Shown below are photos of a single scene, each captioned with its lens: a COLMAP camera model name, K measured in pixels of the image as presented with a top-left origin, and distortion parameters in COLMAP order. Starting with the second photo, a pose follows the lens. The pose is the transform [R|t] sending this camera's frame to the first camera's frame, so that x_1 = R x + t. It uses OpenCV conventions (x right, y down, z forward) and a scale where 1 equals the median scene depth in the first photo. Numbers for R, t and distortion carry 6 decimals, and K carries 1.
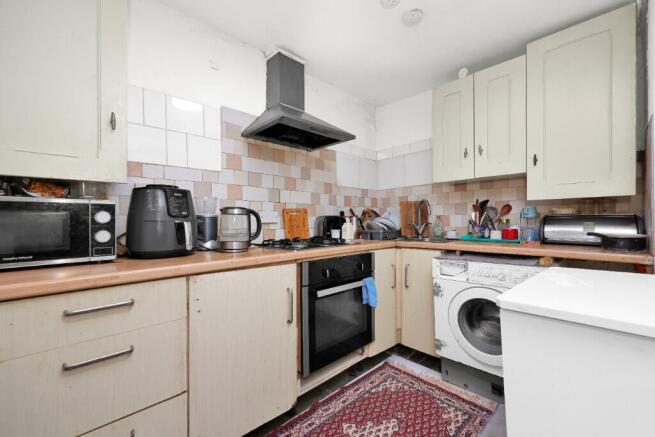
lens RADIAL K [[262.8, 0, 335.9], [0, 262.8, 217.6], [0, 0, 1]] dist [-0.001533, -0.000349]
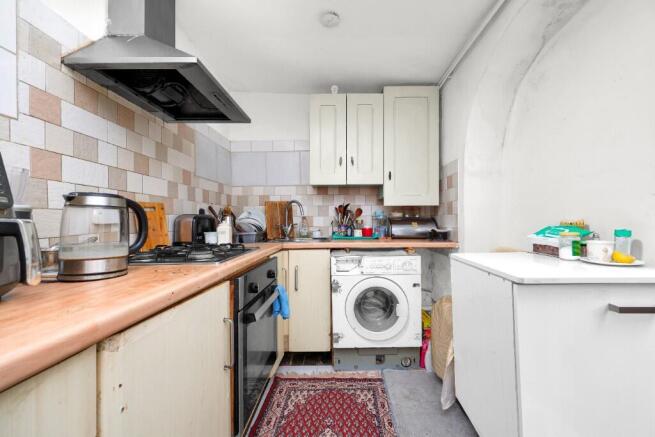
lens RADIAL K [[262.8, 0, 335.9], [0, 262.8, 217.6], [0, 0, 1]] dist [-0.001533, -0.000349]
pose [[0.711084, 0.012975, 0.702988, -0.314846], [-0.009023, 0.999916, -0.009328, 0.006413], [-0.703050, 0.000290, 0.711141, 0.215712]]
